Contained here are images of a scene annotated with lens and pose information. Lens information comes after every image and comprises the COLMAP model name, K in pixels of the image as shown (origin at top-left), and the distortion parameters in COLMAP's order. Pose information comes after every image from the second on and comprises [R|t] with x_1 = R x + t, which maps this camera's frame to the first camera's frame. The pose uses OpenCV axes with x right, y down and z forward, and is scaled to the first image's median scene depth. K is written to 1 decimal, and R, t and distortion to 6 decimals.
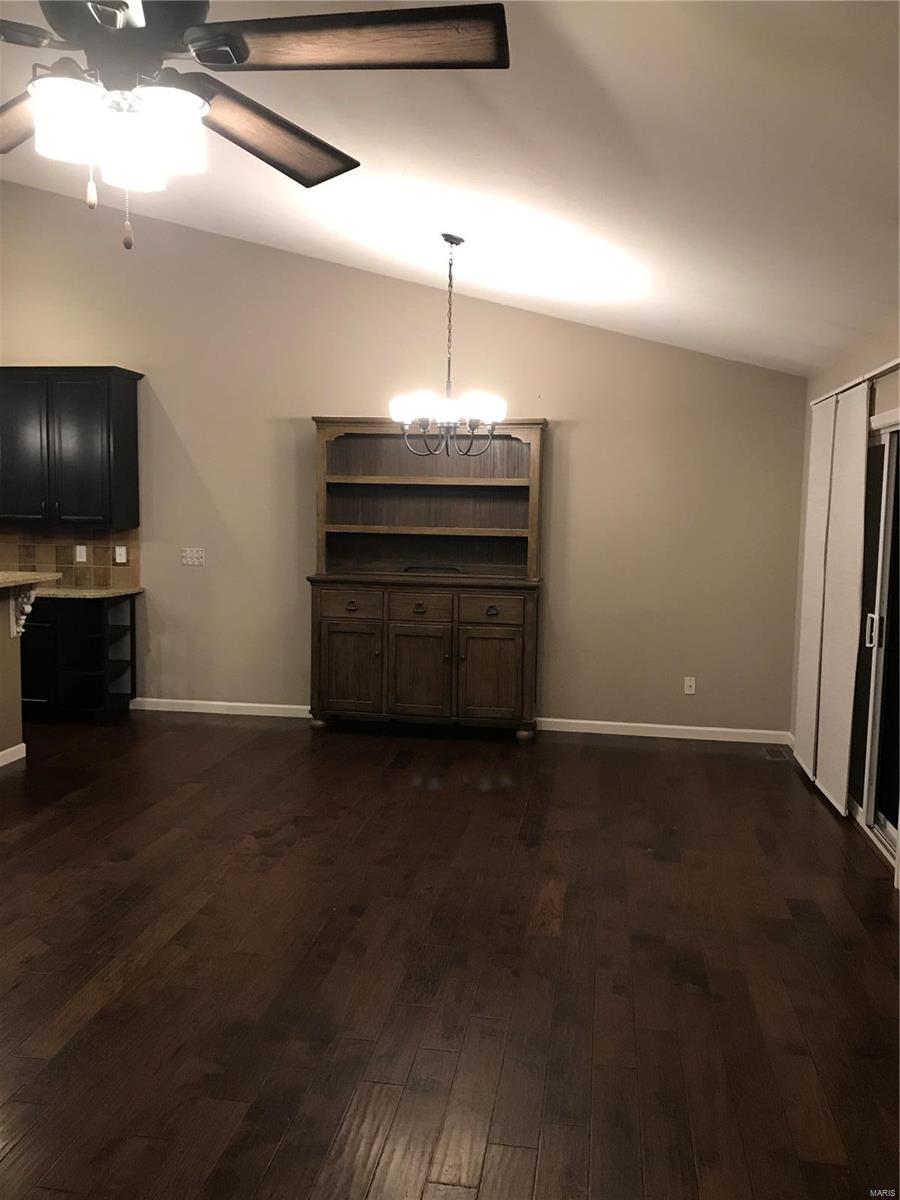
lens RADIAL K [[968.9, 0, 452.0], [0, 968.9, 592.8], [0, 0, 1]] dist [0.033402, -0.050191]
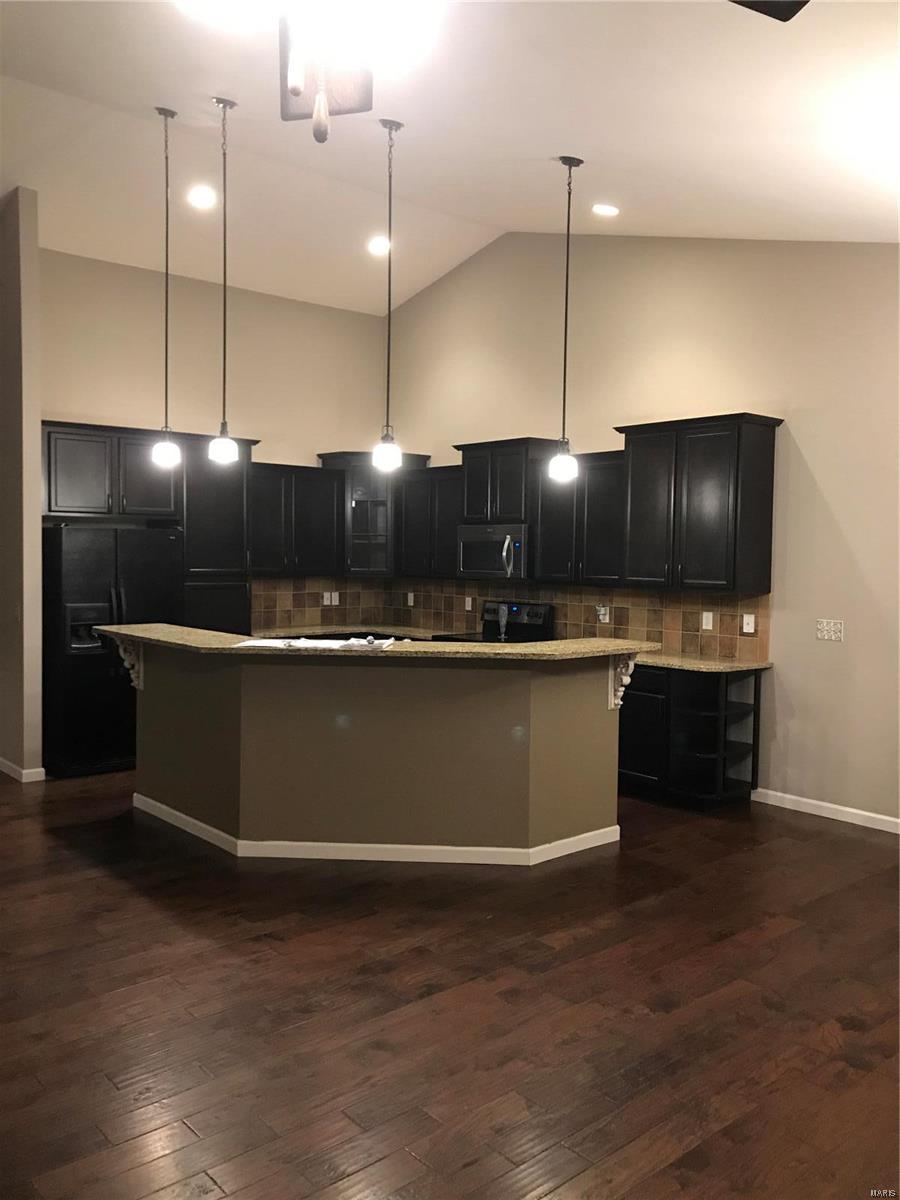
lens RADIAL K [[968.9, 0, 451.7], [0, 968.9, 598.5], [0, 0, 1]] dist [0.033402, -0.050191]
pose [[0.766593, 0.023612, -0.641699, 0.023267], [-0.060668, 0.997517, -0.035771, -0.015990], [0.639261, 0.066352, 0.766122, 0.166990]]
